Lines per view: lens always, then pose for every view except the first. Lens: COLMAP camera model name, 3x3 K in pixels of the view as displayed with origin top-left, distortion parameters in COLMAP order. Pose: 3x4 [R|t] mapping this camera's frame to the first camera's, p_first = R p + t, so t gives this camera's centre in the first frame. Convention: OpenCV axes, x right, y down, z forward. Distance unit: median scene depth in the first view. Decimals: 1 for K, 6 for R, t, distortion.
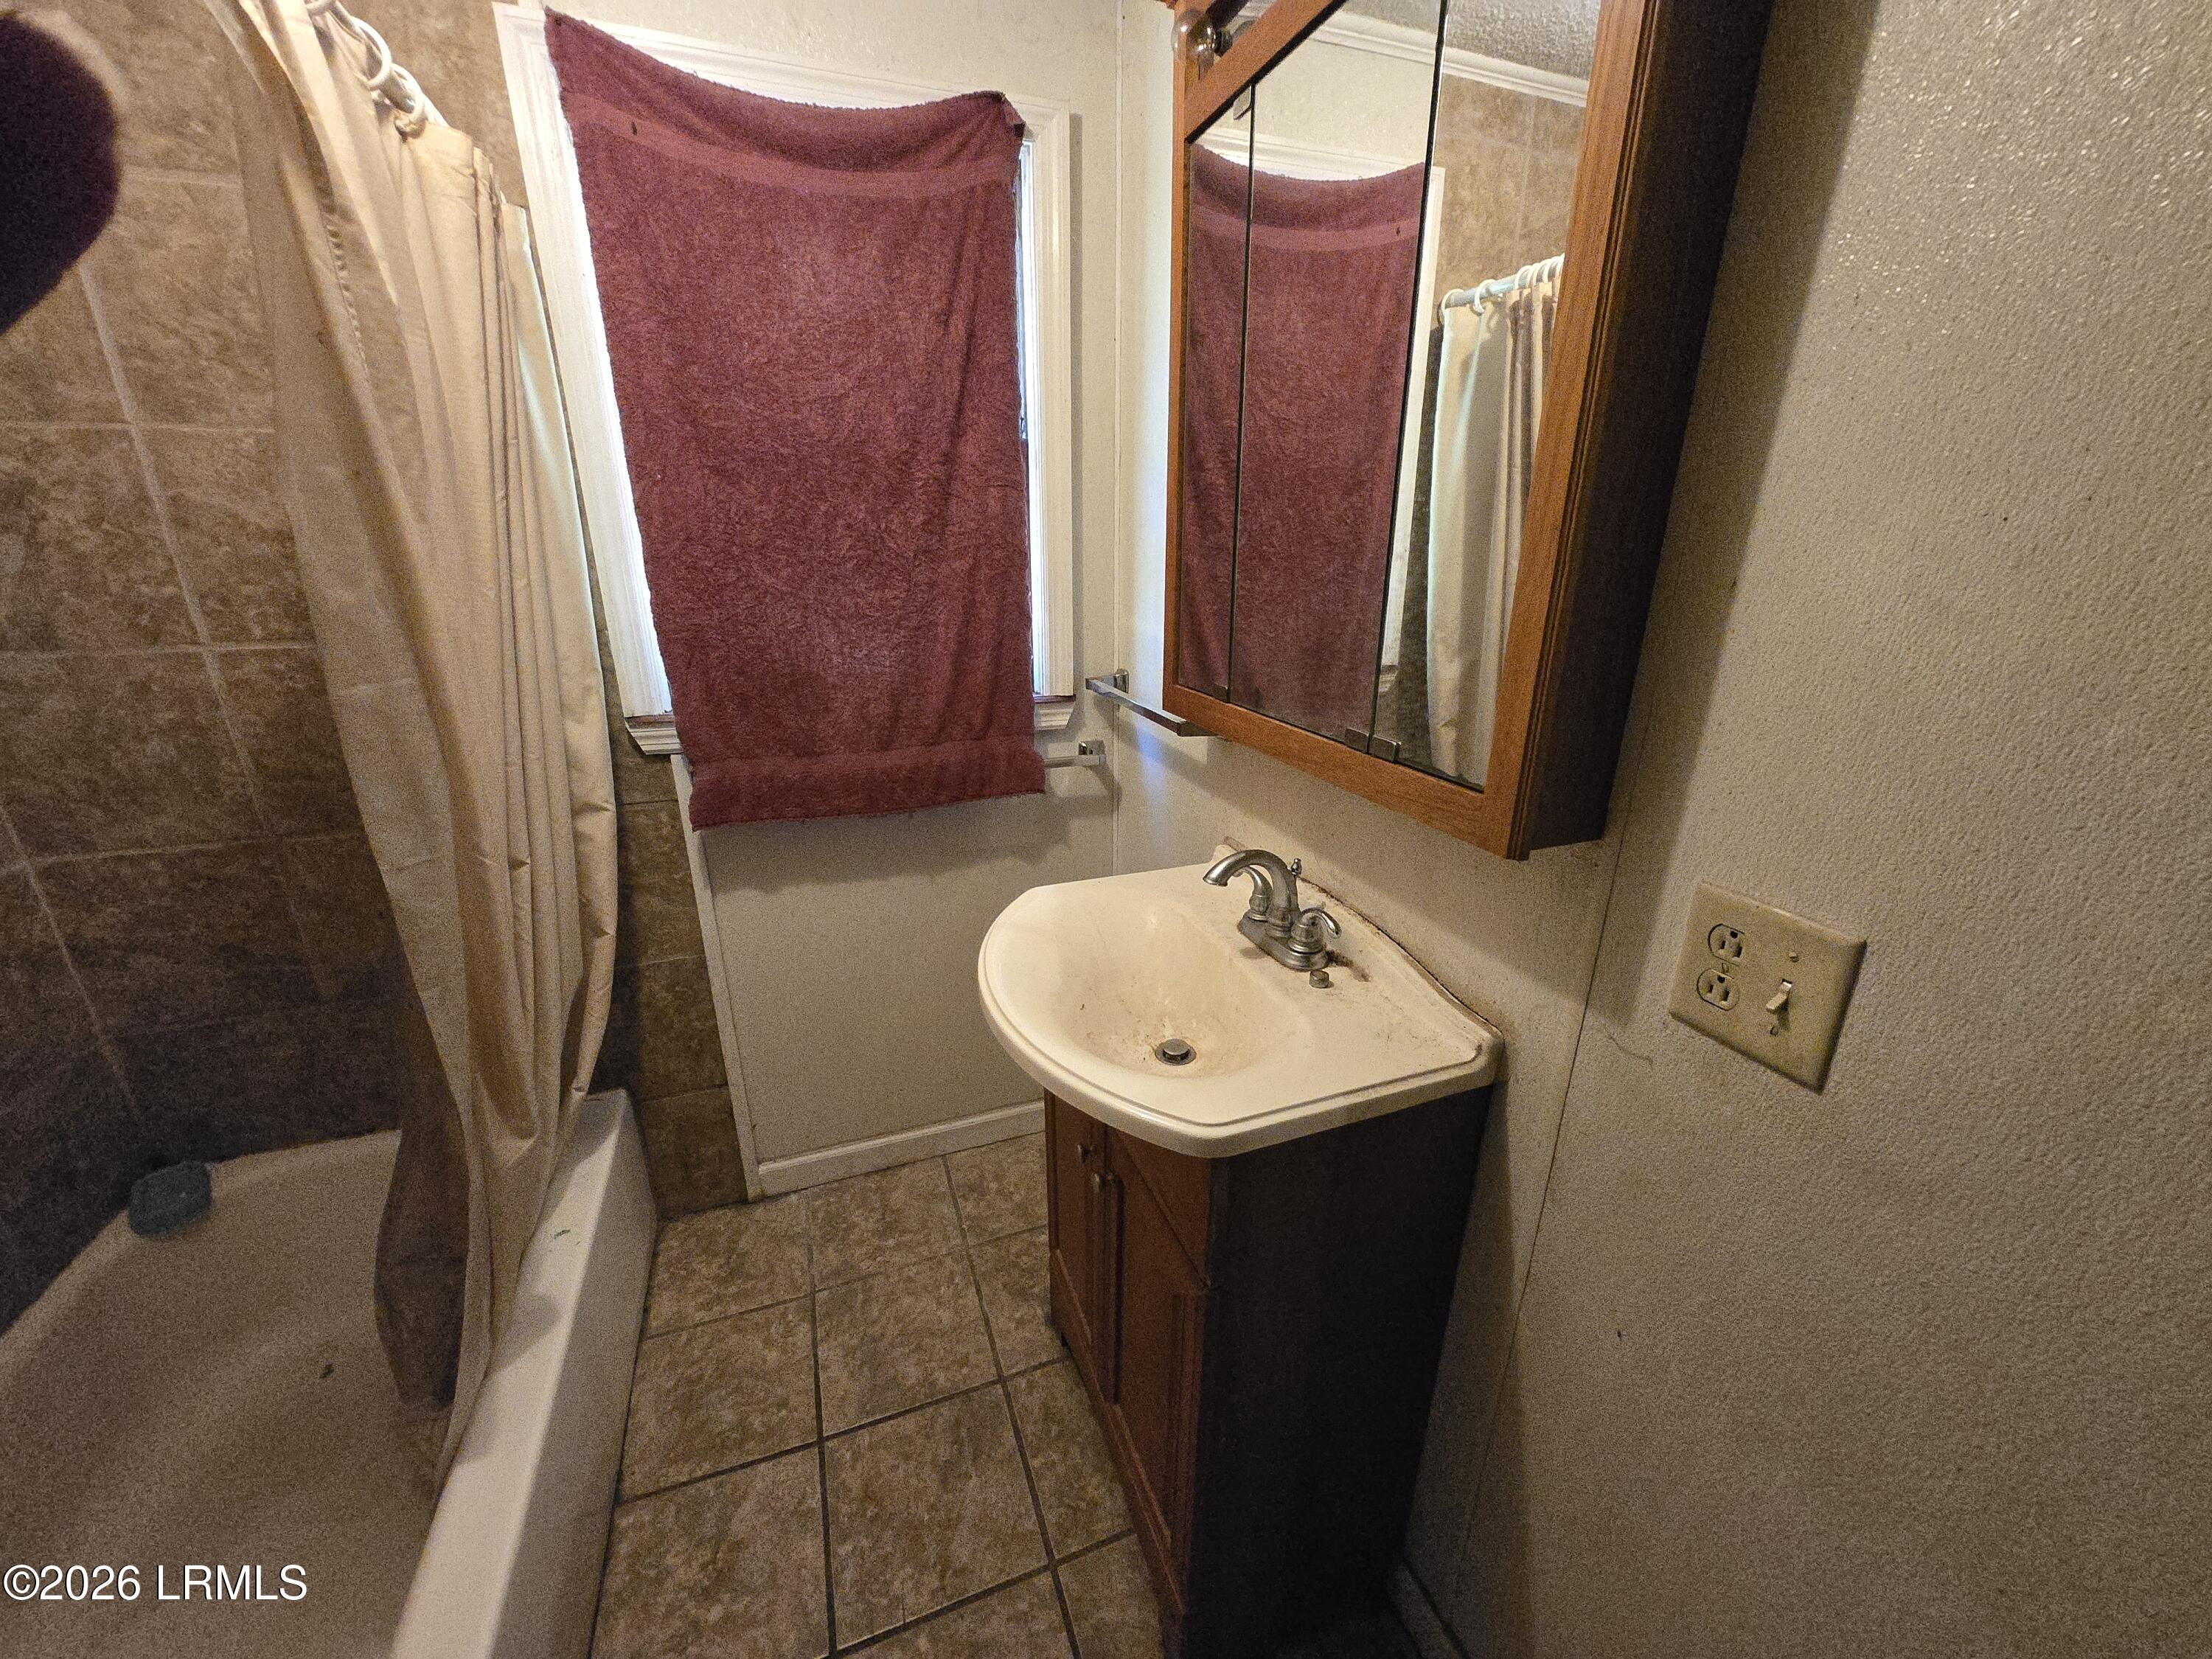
lens RADIAL K [[863.6, 0, 1114.9], [0, 863.6, 841.1], [0, 0, 1]] dist [0.001208, -0.000678]
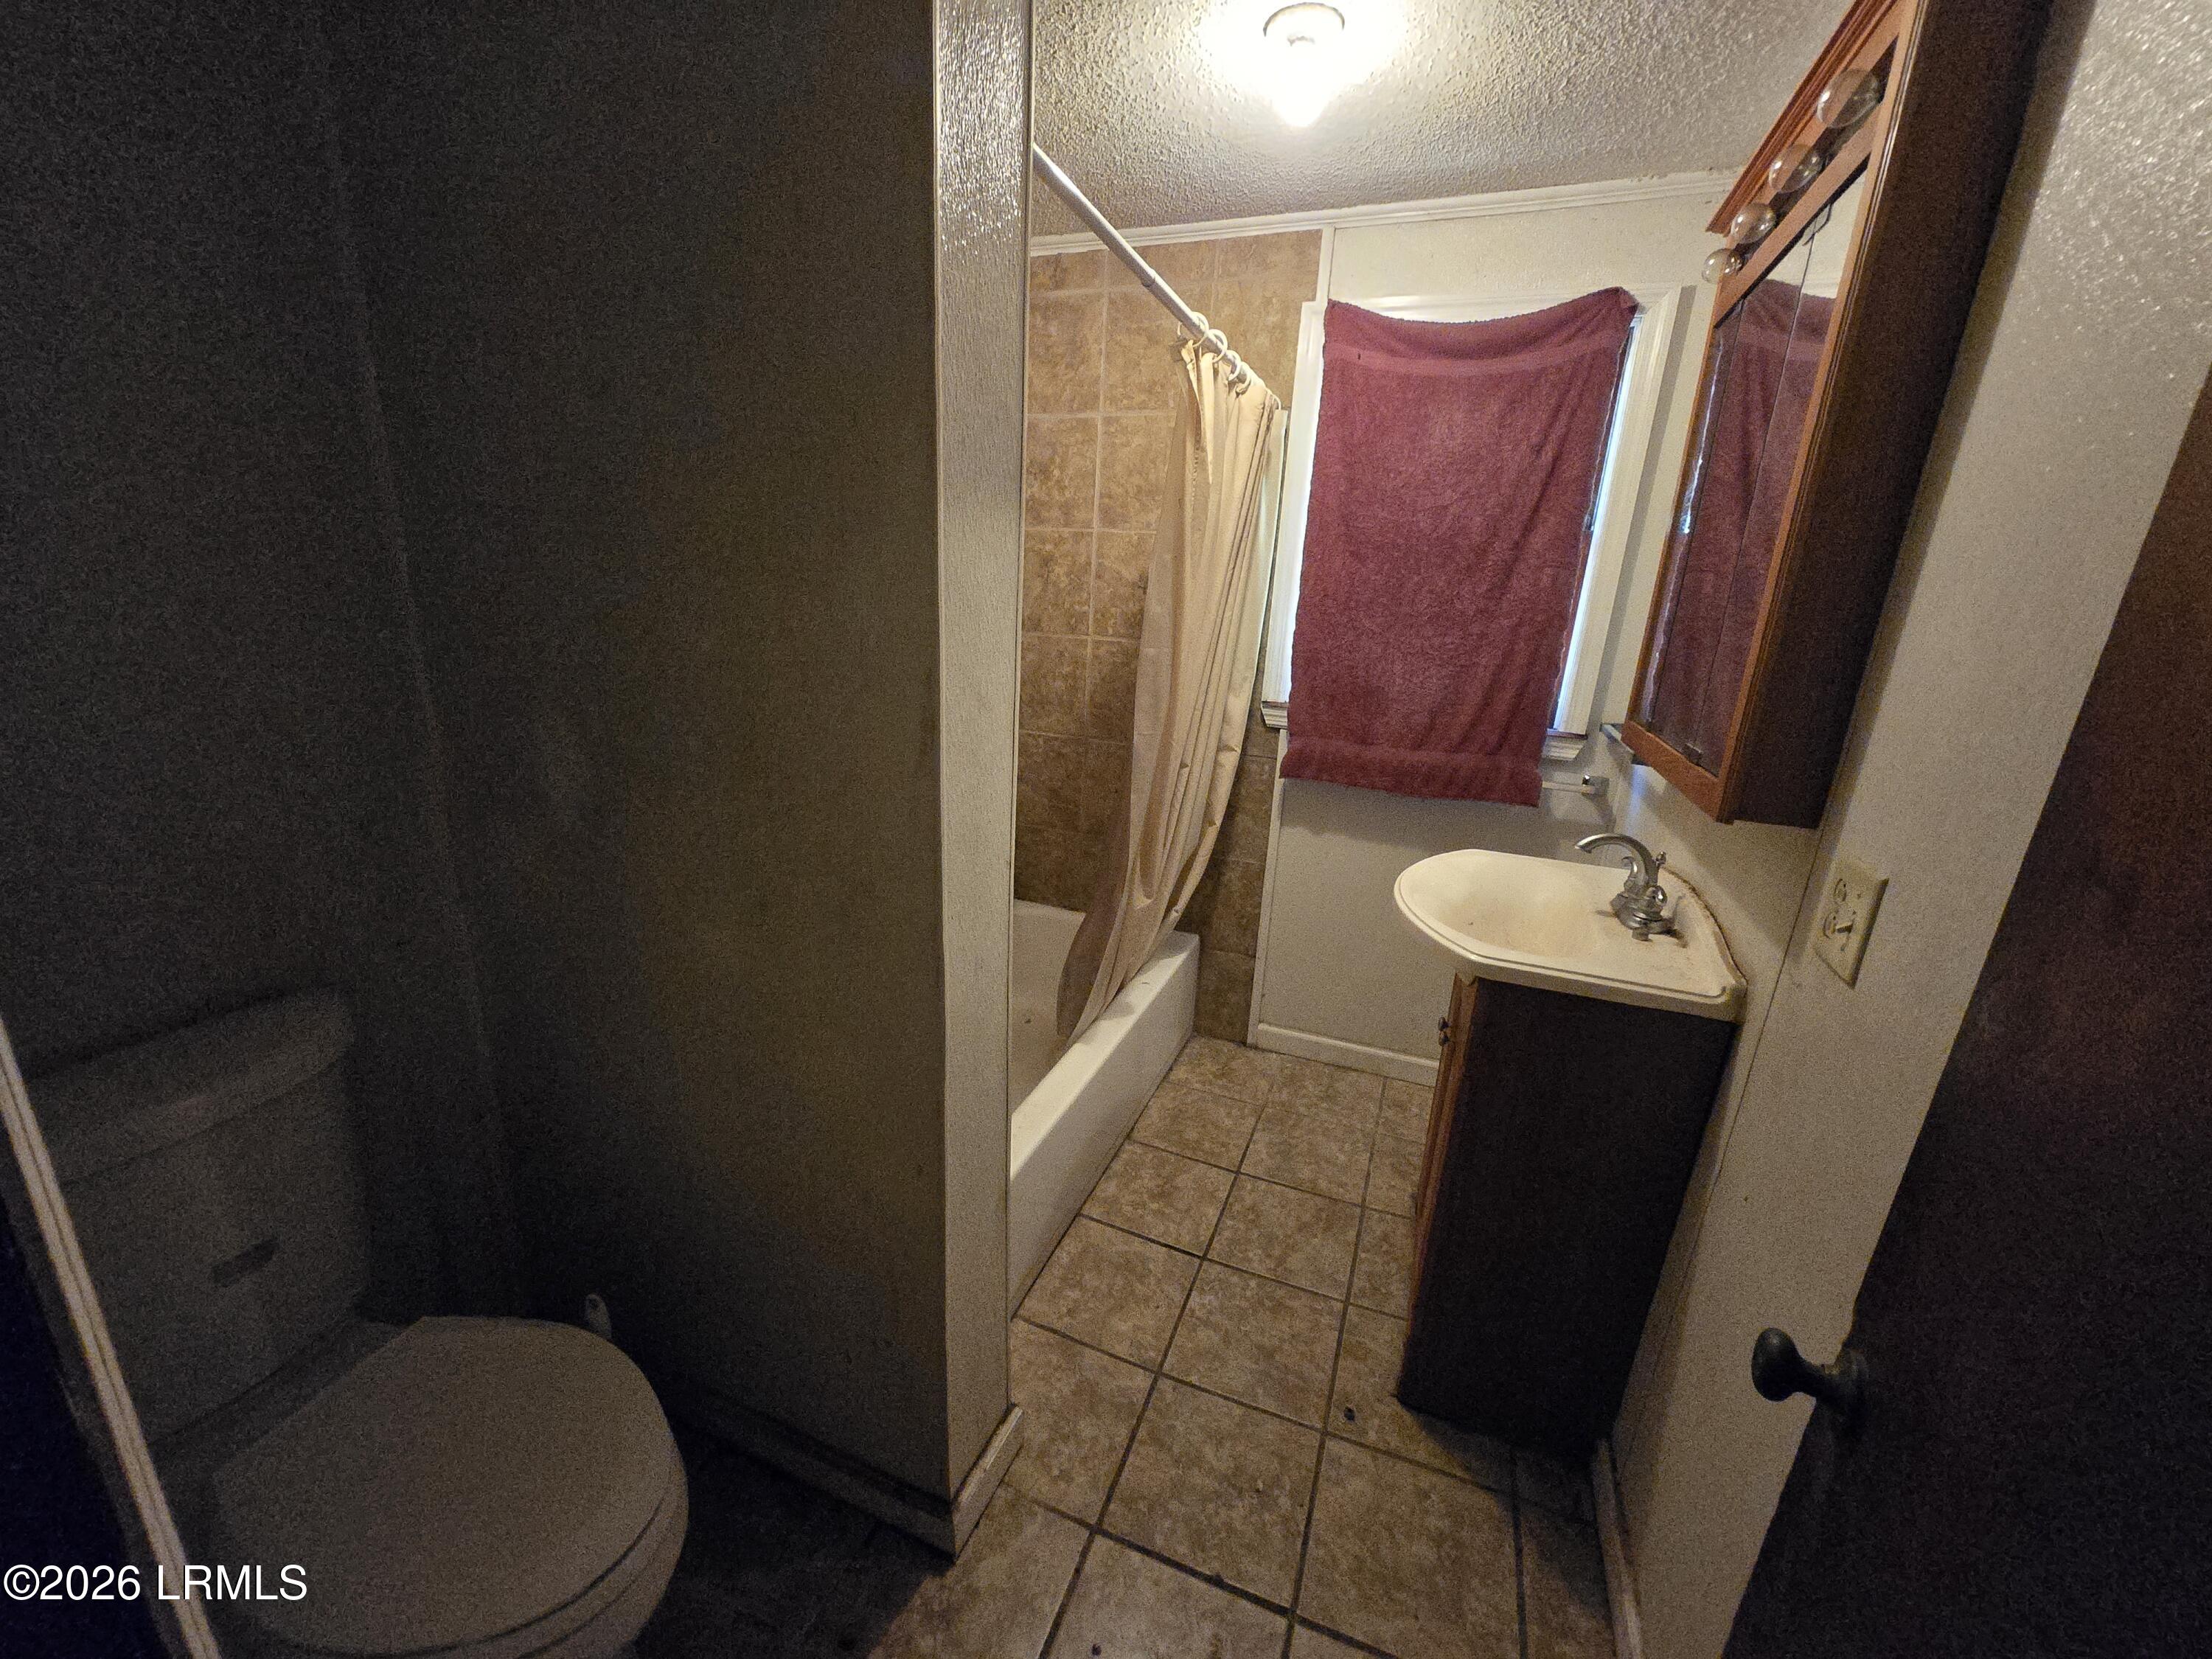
lens RADIAL K [[863.6, 0, 1100.8], [0, 863.6, 836.2], [0, 0, 1]] dist [0.001208, -0.000678]
pose [[0.730737, 0.222765, -0.645290, 0.326388], [-0.272194, 0.961947, 0.023844, 0.150420], [0.626047, 0.158220, 0.763565, -0.398518]]
